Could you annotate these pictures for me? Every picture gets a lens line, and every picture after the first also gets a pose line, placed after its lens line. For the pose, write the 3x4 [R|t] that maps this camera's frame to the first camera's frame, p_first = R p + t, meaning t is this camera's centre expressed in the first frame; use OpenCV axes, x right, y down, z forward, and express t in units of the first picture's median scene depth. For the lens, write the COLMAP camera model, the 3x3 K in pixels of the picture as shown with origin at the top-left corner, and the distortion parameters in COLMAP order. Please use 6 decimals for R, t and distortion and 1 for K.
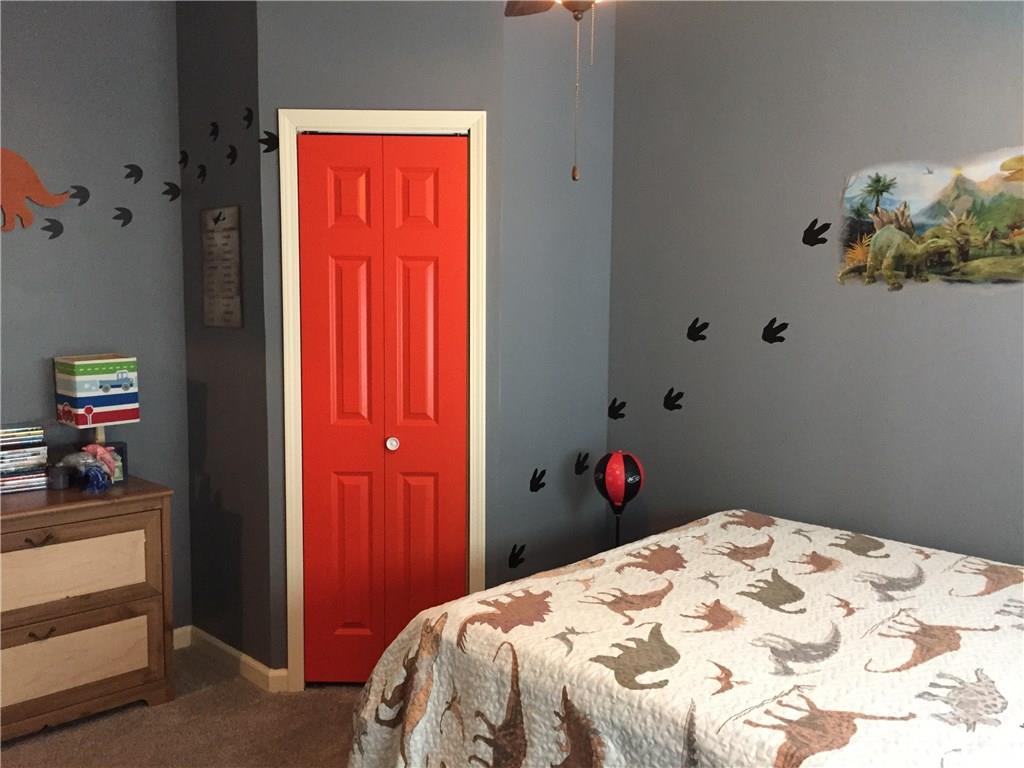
lens RADIAL K [[876.8, 0, 510.8], [0, 876.8, 381.2], [0, 0, 1]] dist [0.077152, -0.105417]
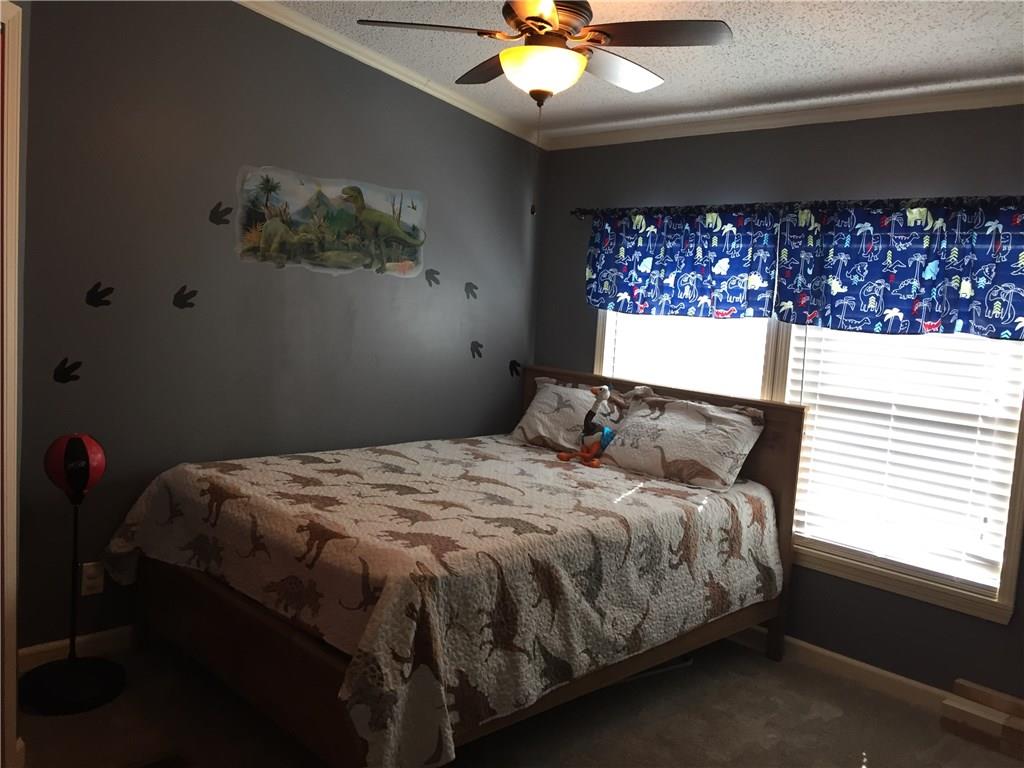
lens RADIAL K [[876.8, 0, 511.7], [0, 876.8, 386.5], [0, 0, 1]] dist [0.077152, -0.105417]
pose [[0.005699, -0.114086, 0.993455, -0.922090], [0.025647, 0.993161, 0.113905, -0.070834], [-0.999655, 0.024830, 0.008586, 0.671066]]
